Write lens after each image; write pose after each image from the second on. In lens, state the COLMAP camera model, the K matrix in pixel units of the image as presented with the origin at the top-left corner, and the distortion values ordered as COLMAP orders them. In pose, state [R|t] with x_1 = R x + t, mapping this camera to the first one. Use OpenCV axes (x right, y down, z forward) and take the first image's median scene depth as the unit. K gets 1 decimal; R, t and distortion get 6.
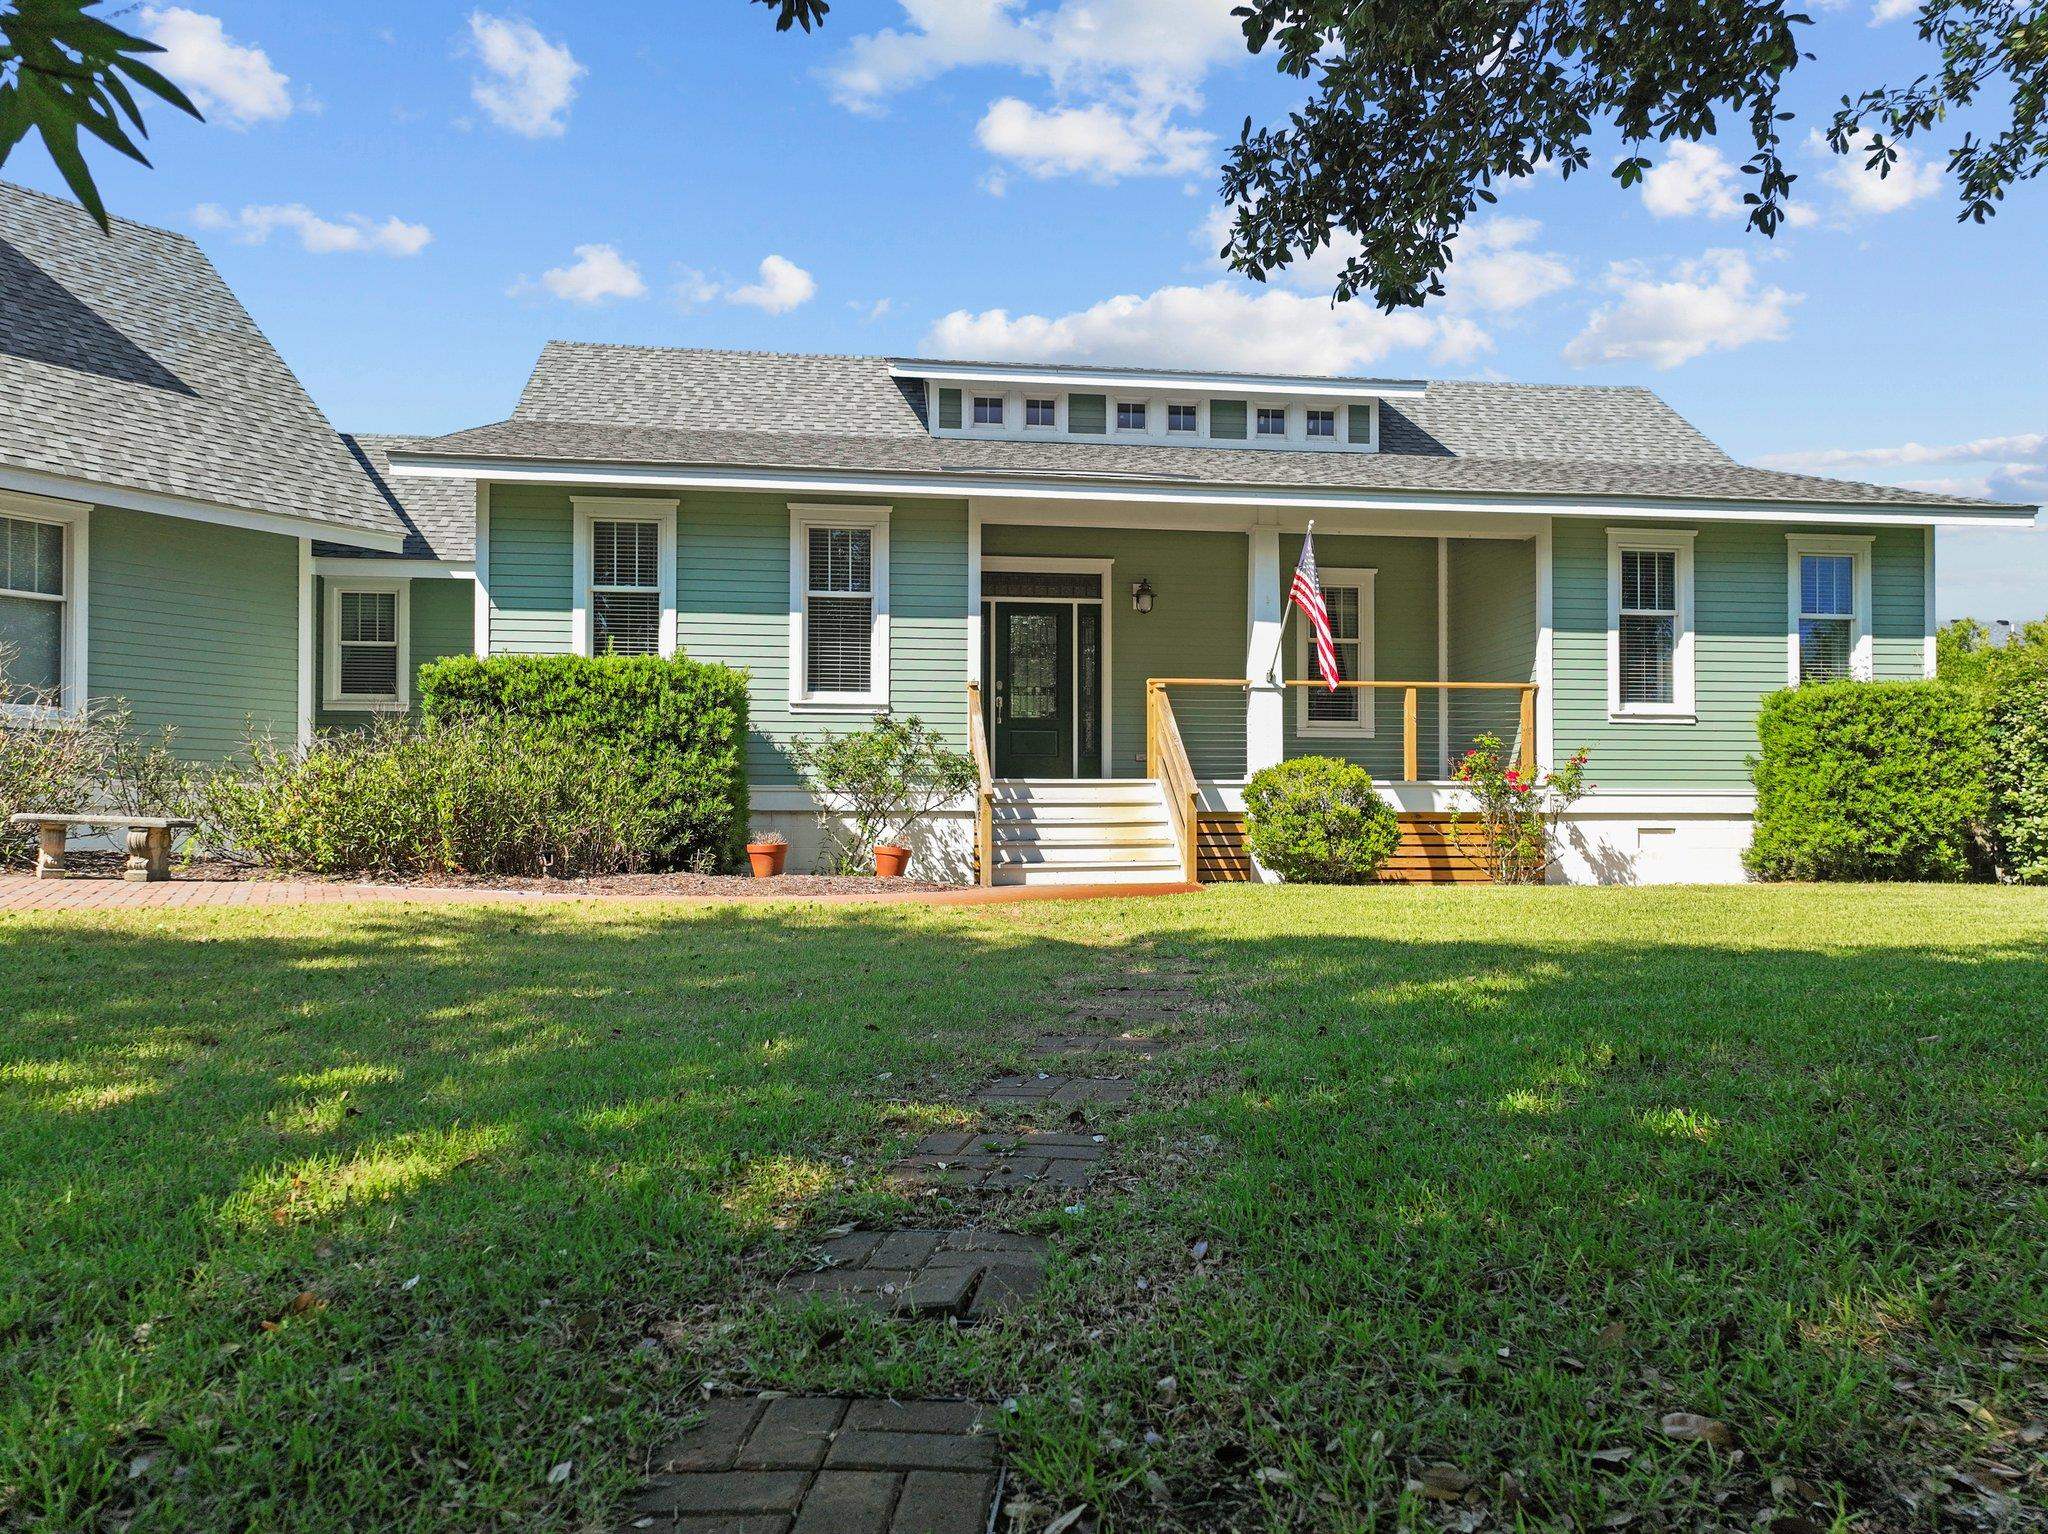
lens RADIAL K [[1471.9, 0, 1024.5], [0, 1471.9, 825.4], [0, 0, 1]] dist [0.004585, 0.001006]
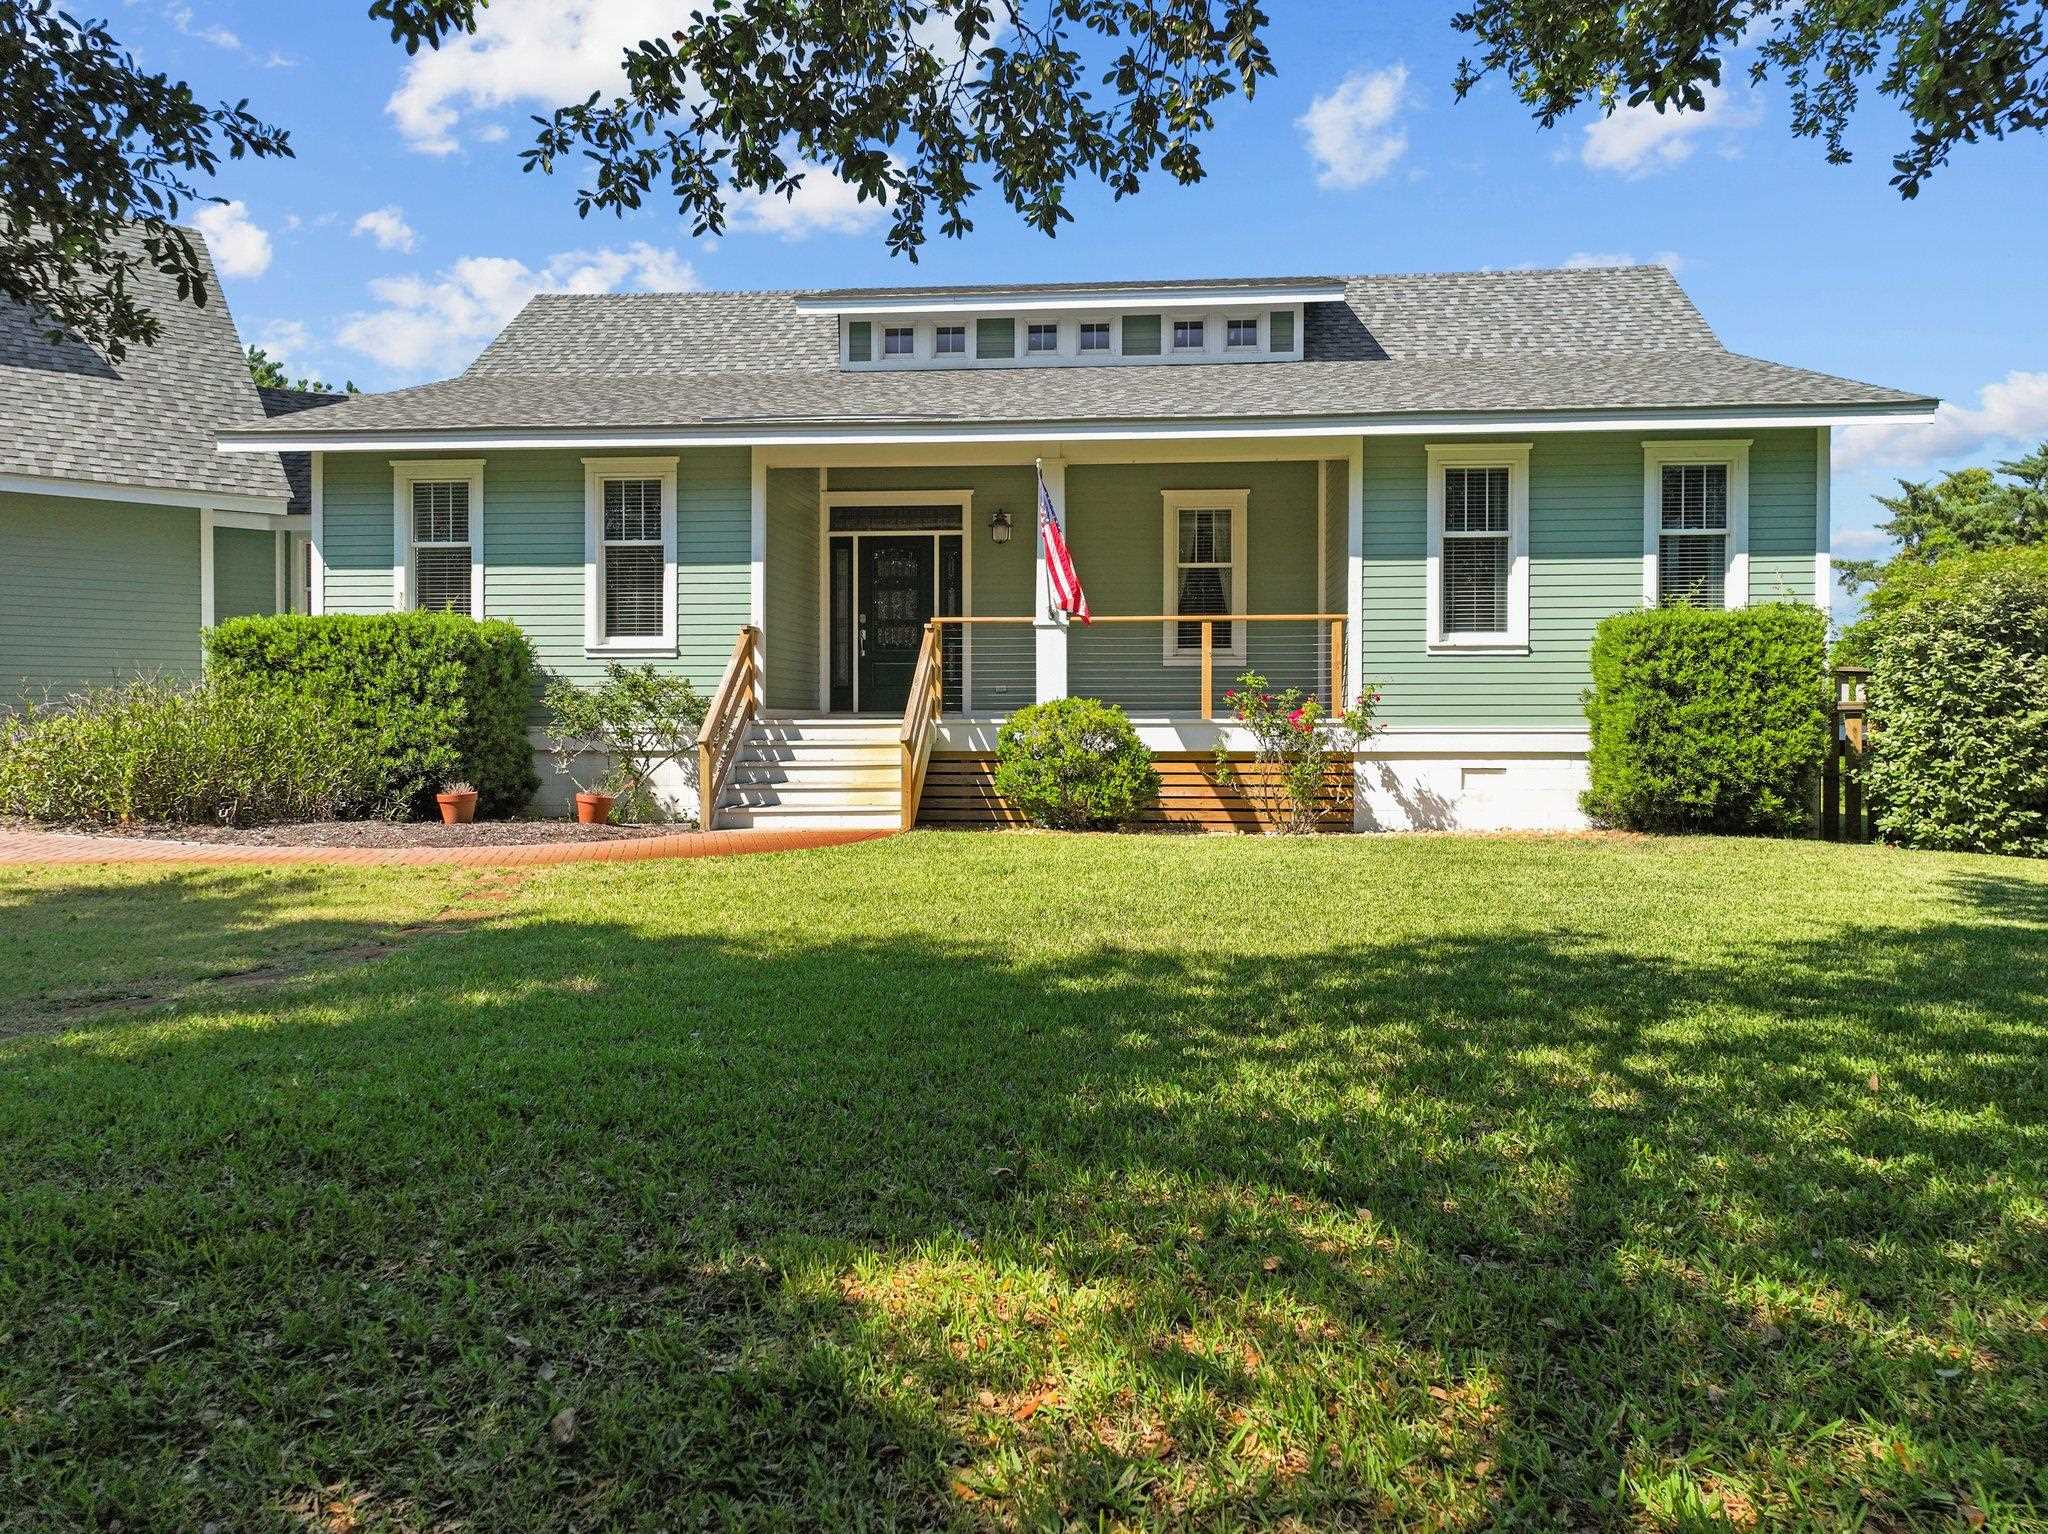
lens RADIAL K [[1468.6, 0, 1032.0], [0, 1468.6, 735.2], [0, 0, 1]] dist [0.004954, 0.005574]
pose [[0.976340, 0.001016, -0.216238, 0.375495], [0.002827, 0.999844, 0.017463, -0.038123], [0.216222, -0.017661, 0.976185, 0.041601]]
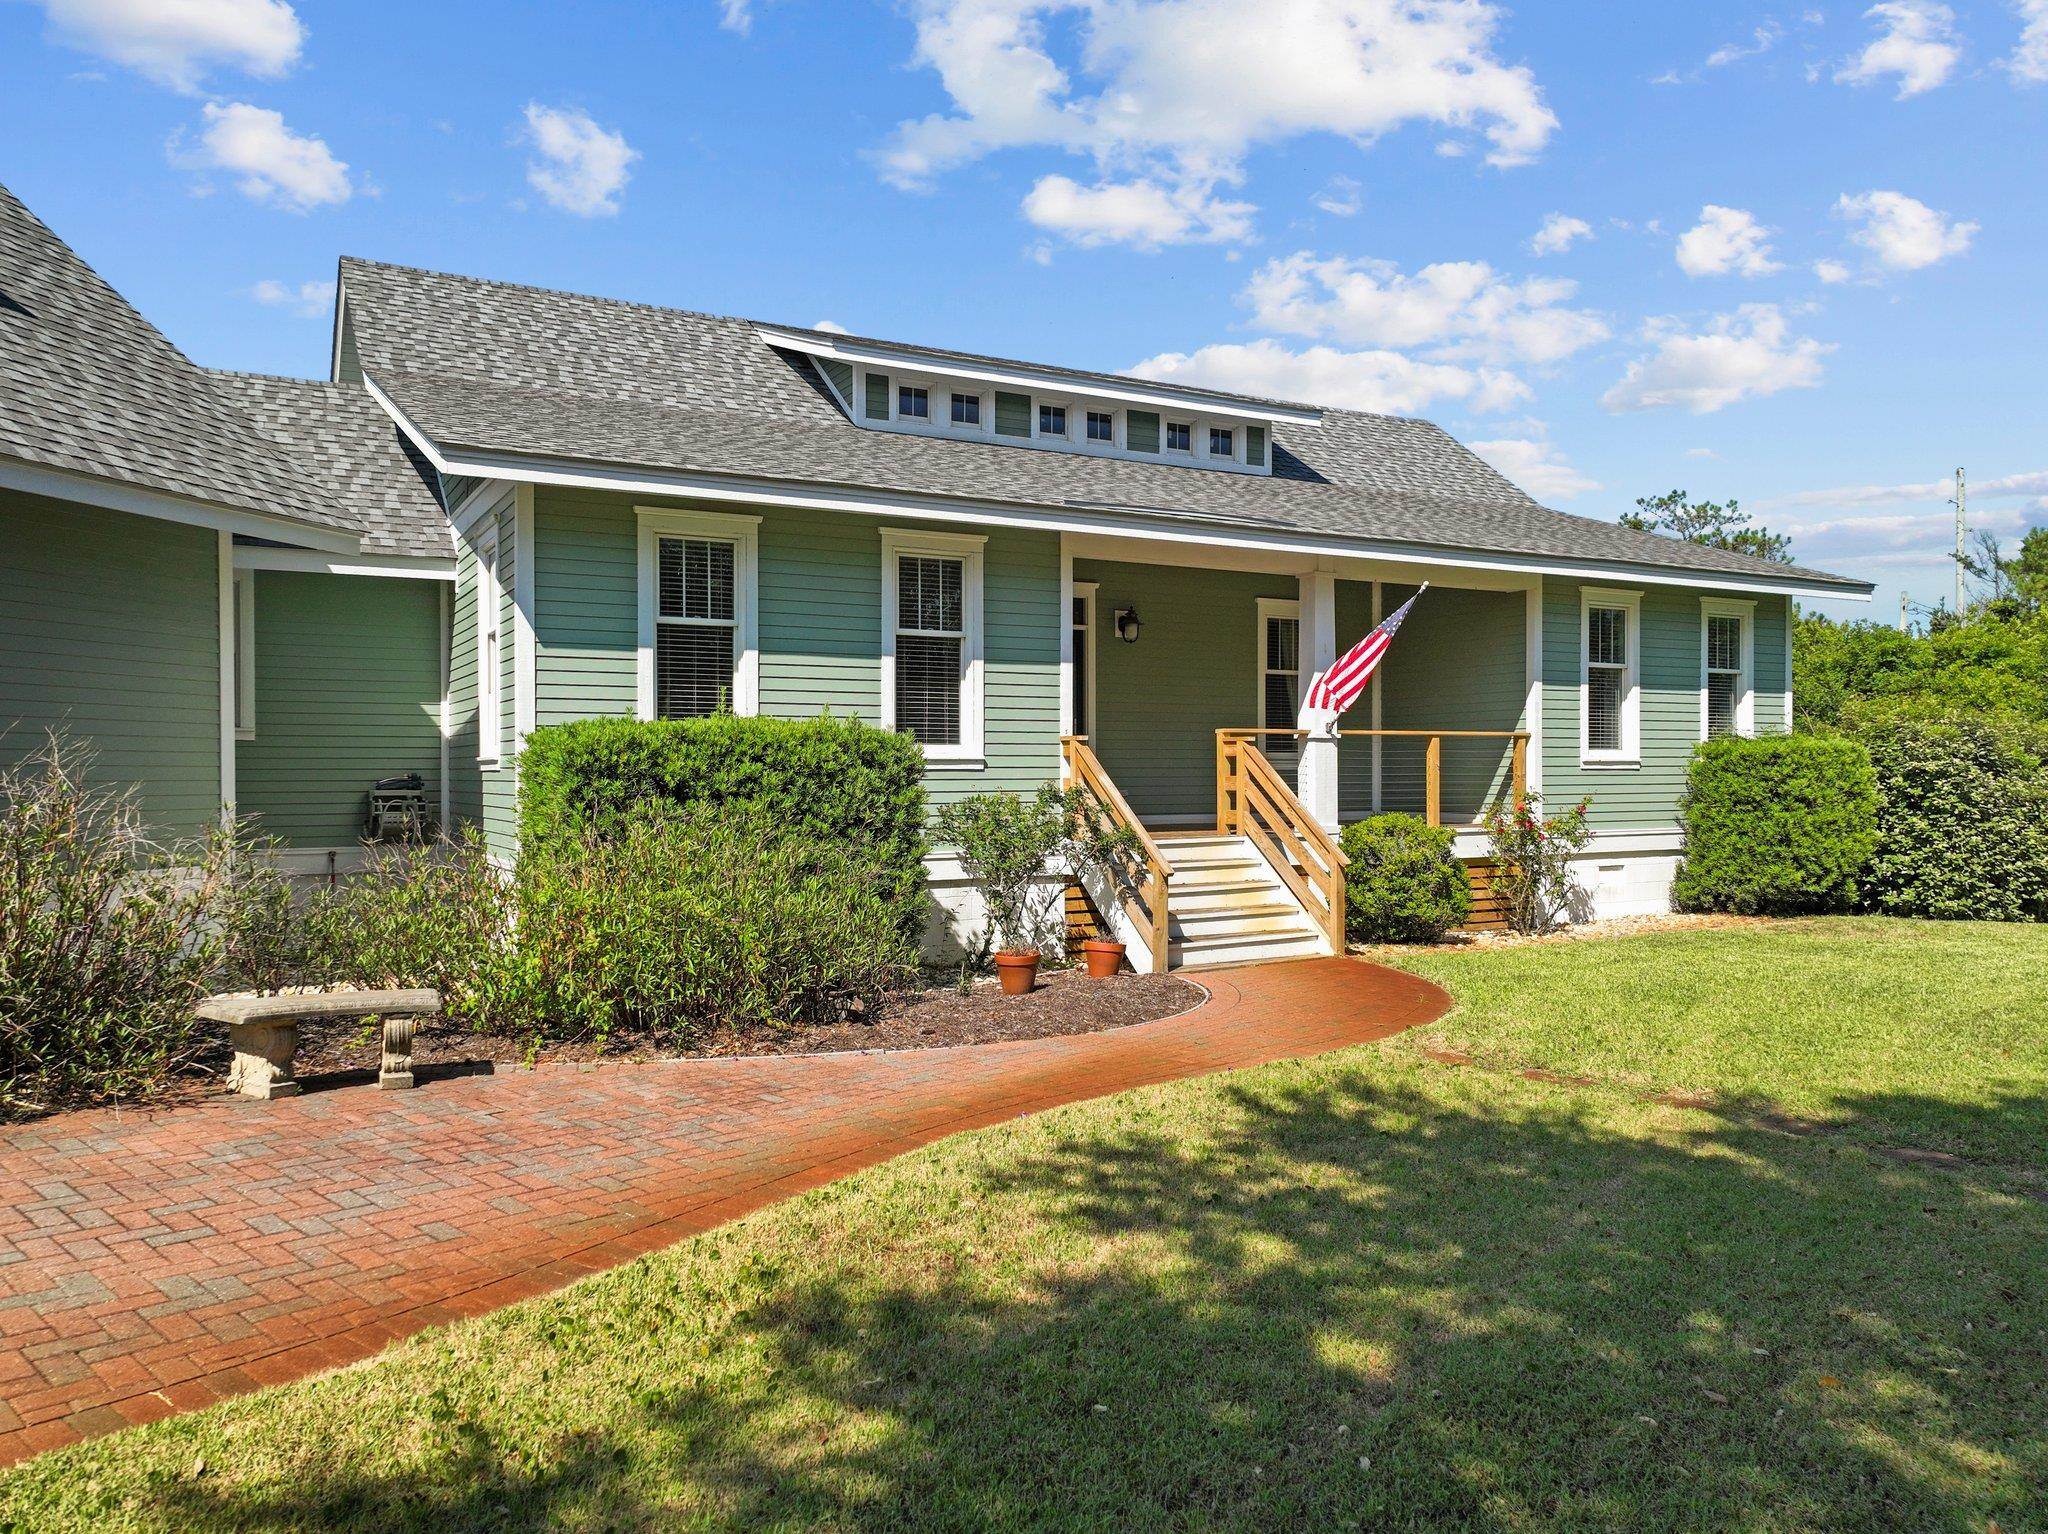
lens RADIAL K [[1478.3, 0, 1020.1], [0, 1478.3, 796.8], [0, 0, 1]] dist [0.002241, 0.003417]
pose [[0.931087, -0.009632, 0.364670, -0.397373], [-0.000554, 0.999613, 0.027816, -0.083947], [-0.364796, -0.026101, 0.930721, 0.157964]]
